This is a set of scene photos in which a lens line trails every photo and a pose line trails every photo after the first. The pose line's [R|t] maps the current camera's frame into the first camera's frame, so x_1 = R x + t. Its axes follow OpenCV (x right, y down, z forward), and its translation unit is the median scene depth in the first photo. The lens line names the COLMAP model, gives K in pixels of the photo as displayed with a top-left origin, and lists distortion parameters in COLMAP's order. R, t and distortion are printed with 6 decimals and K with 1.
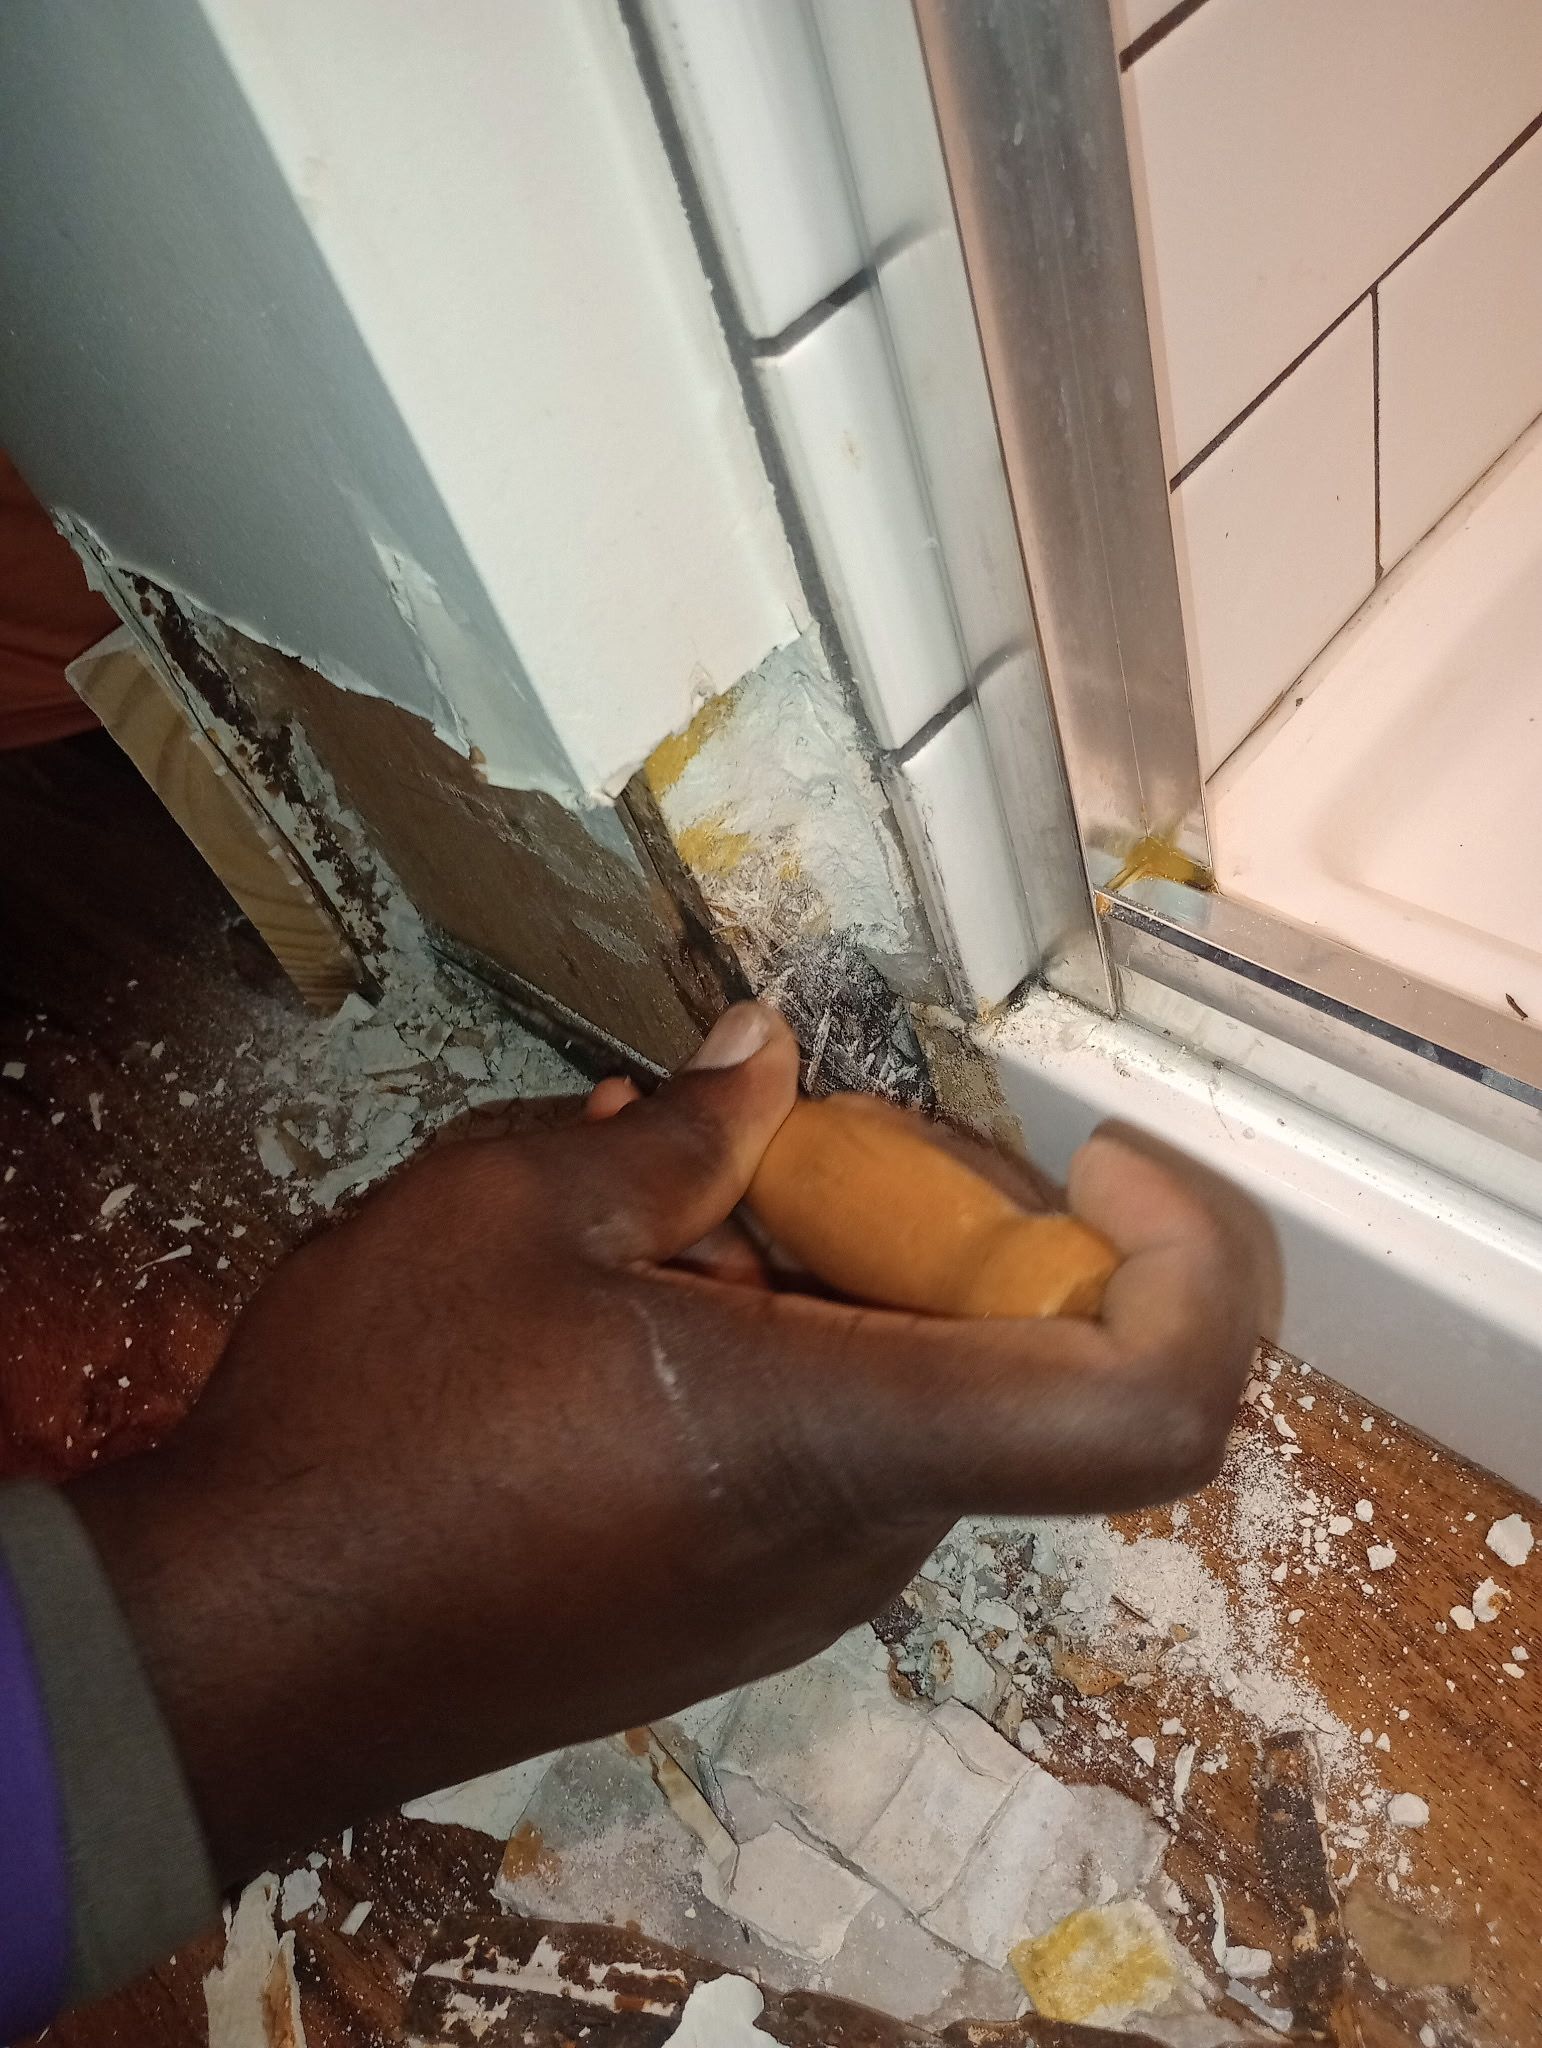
lens RADIAL K [[1729.2, 0, 772.6], [0, 1729.2, 1026.7], [0, 0, 1]] dist [0.030175, -0.060055]
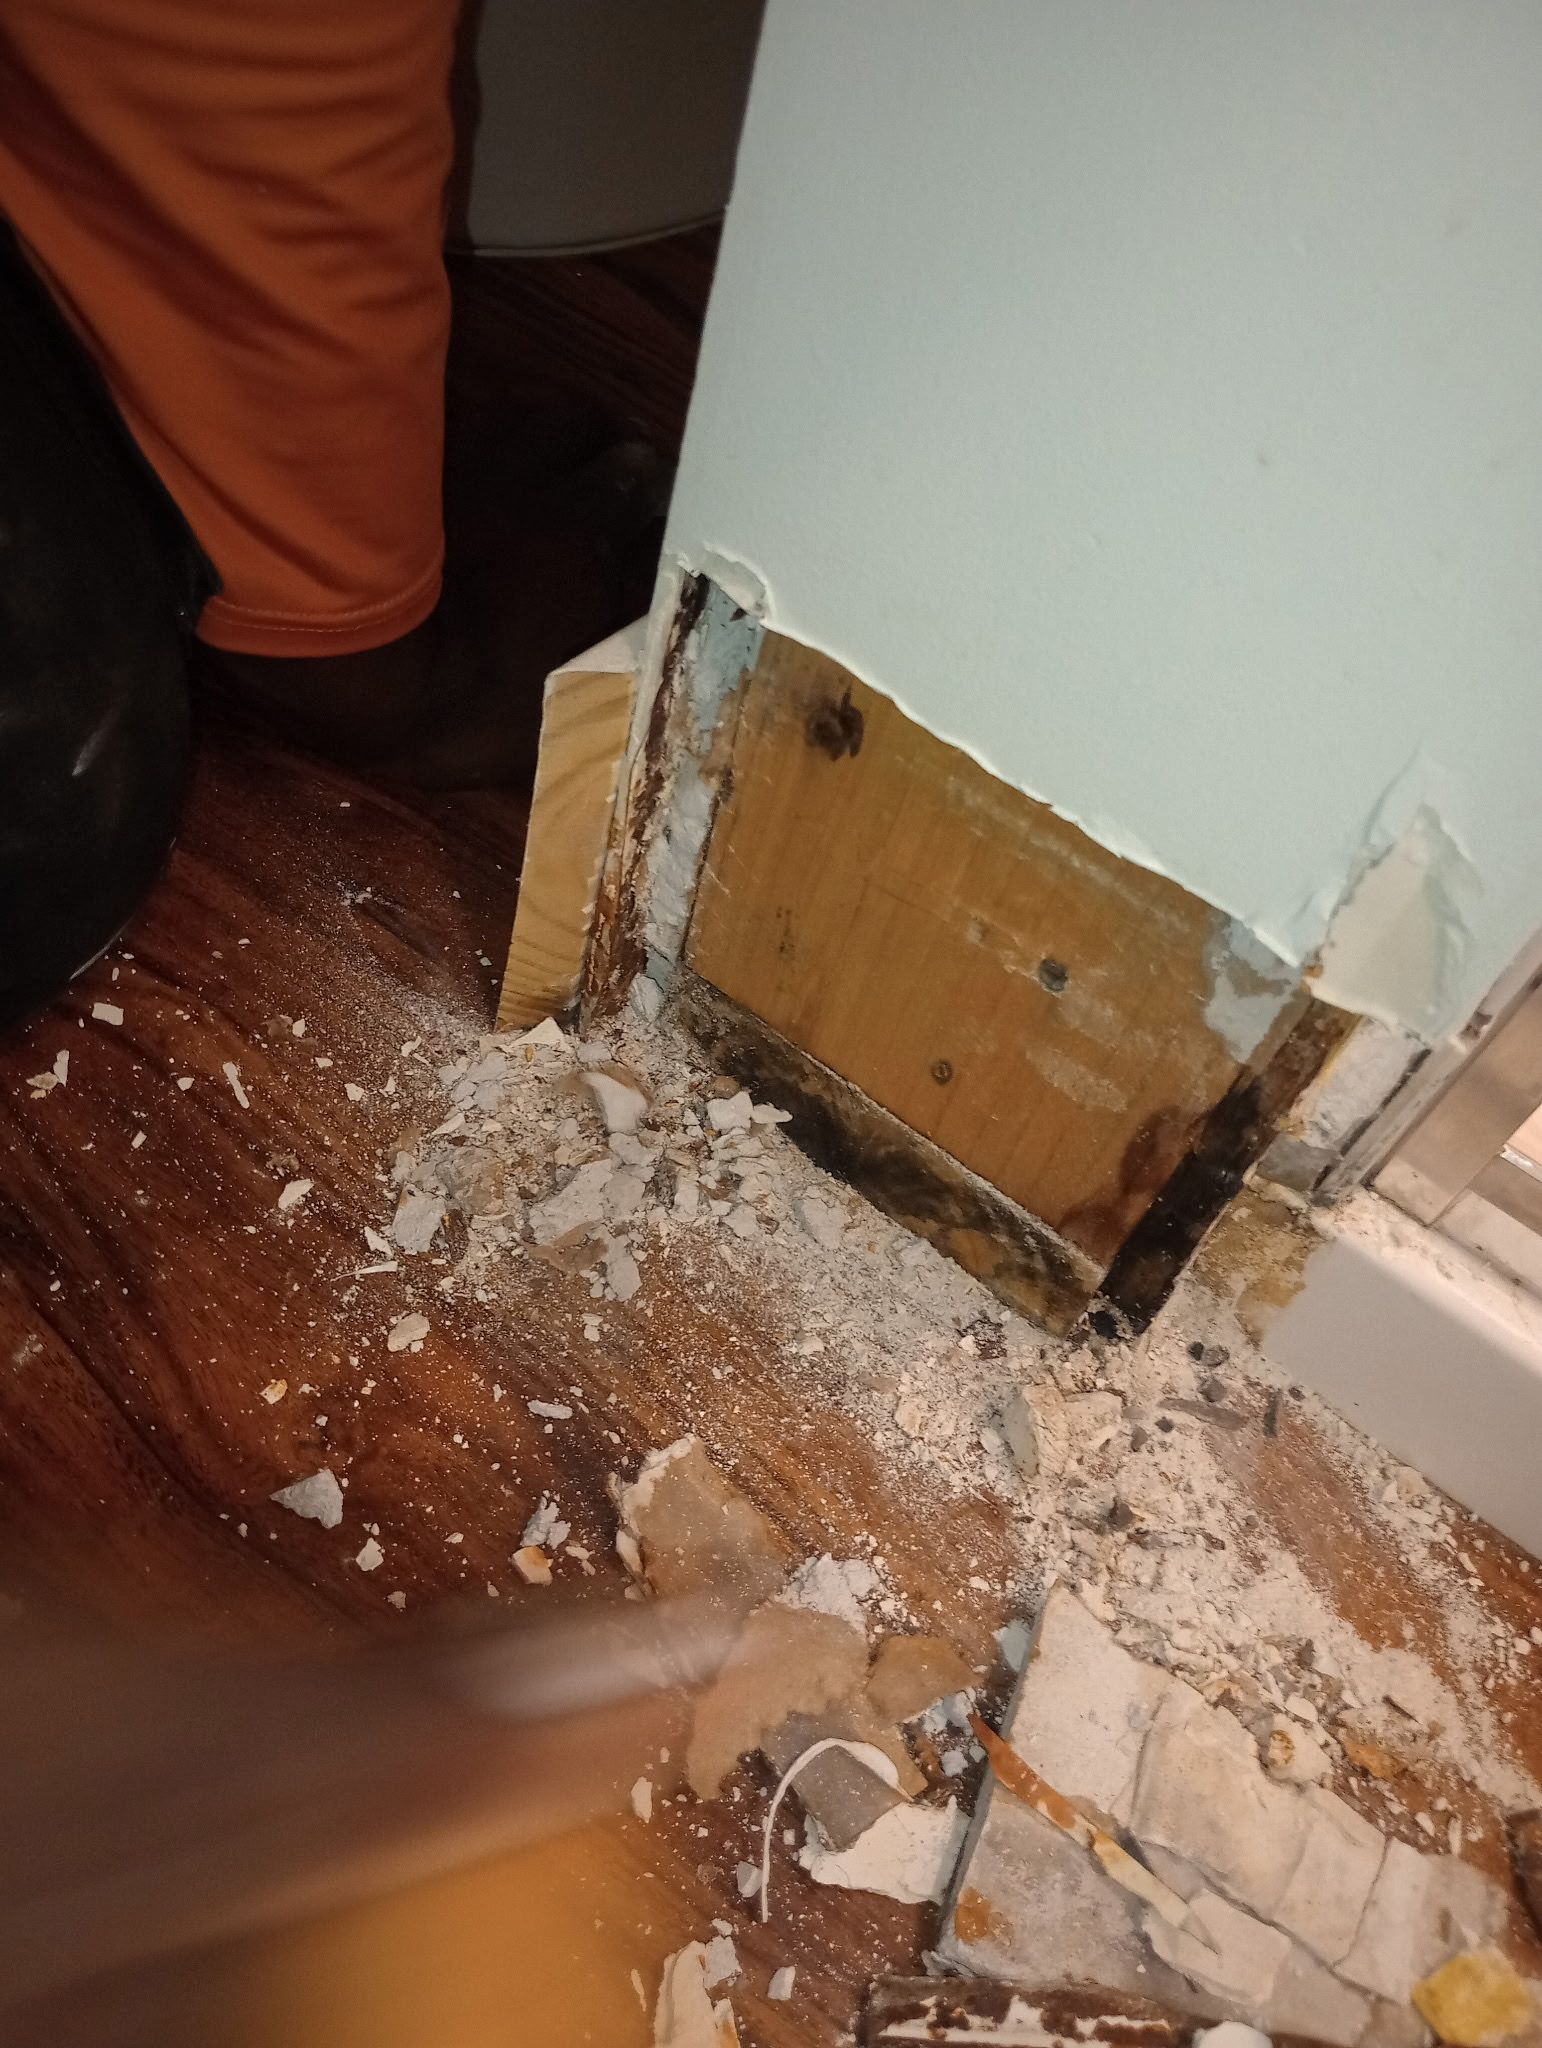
lens RADIAL K [[1729.2, 0, 760.8], [0, 1729.2, 1017.4], [0, 0, 1]] dist [0.030175, -0.060055]
pose [[0.878416, 0.198280, 0.434822, -0.829140], [-0.200477, 0.978825, -0.041349, -0.004488], [-0.433814, -0.050850, 0.899566, 0.106308]]
